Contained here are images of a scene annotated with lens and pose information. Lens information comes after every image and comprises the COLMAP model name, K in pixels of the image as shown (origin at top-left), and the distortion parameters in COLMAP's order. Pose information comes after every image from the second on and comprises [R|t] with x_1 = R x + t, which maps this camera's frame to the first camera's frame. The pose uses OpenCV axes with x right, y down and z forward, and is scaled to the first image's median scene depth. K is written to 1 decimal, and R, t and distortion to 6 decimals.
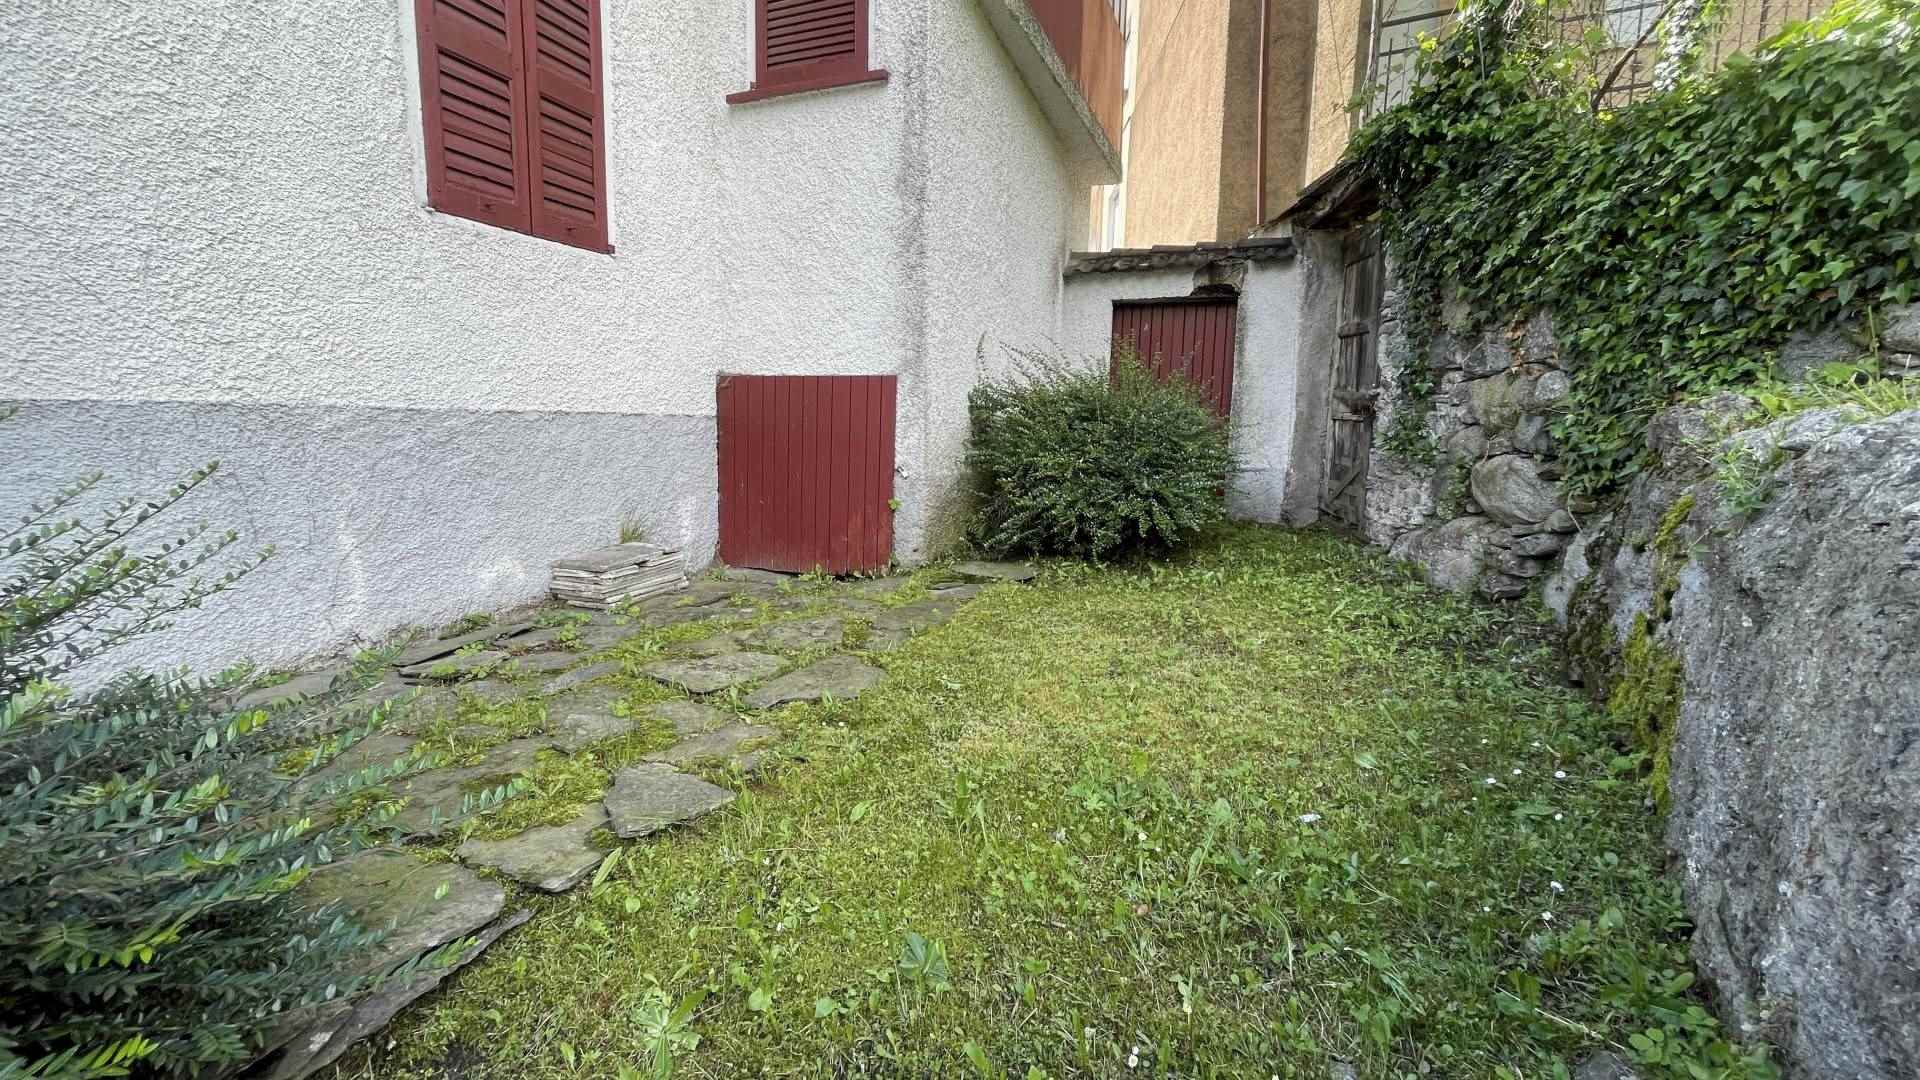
lens RADIAL K [[781.1, 0, 960.0], [0, 781.1, 540.5], [0, 0, 1]] dist [-0.002902, 0.001268]
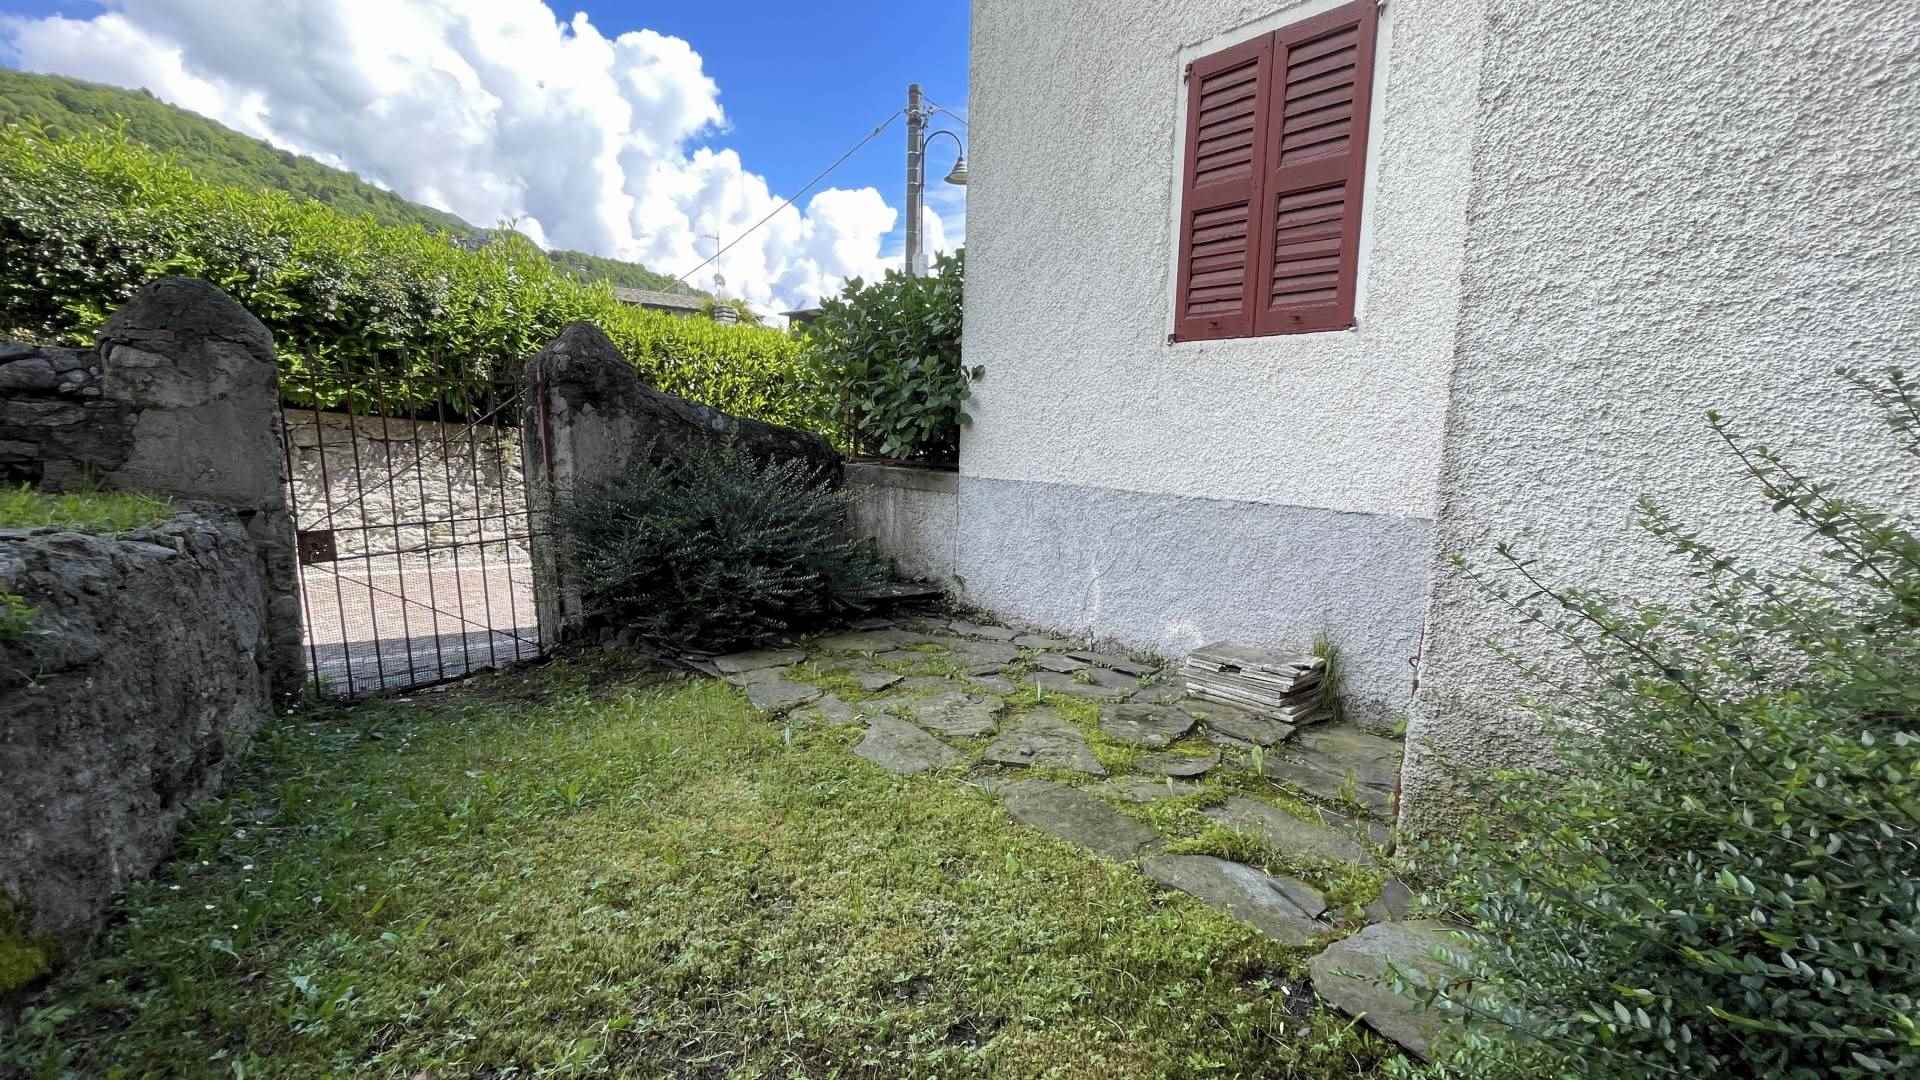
lens RADIAL K [[781.1, 0, 959.5], [0, 781.1, 539.9], [0, 0, 1]] dist [-0.002902, 0.001268]
pose [[-0.444927, 0.108131, -0.889015, 0.634008], [-0.157211, 0.967839, 0.196398, -0.287042], [0.881660, 0.227146, -0.413618, 1.221728]]
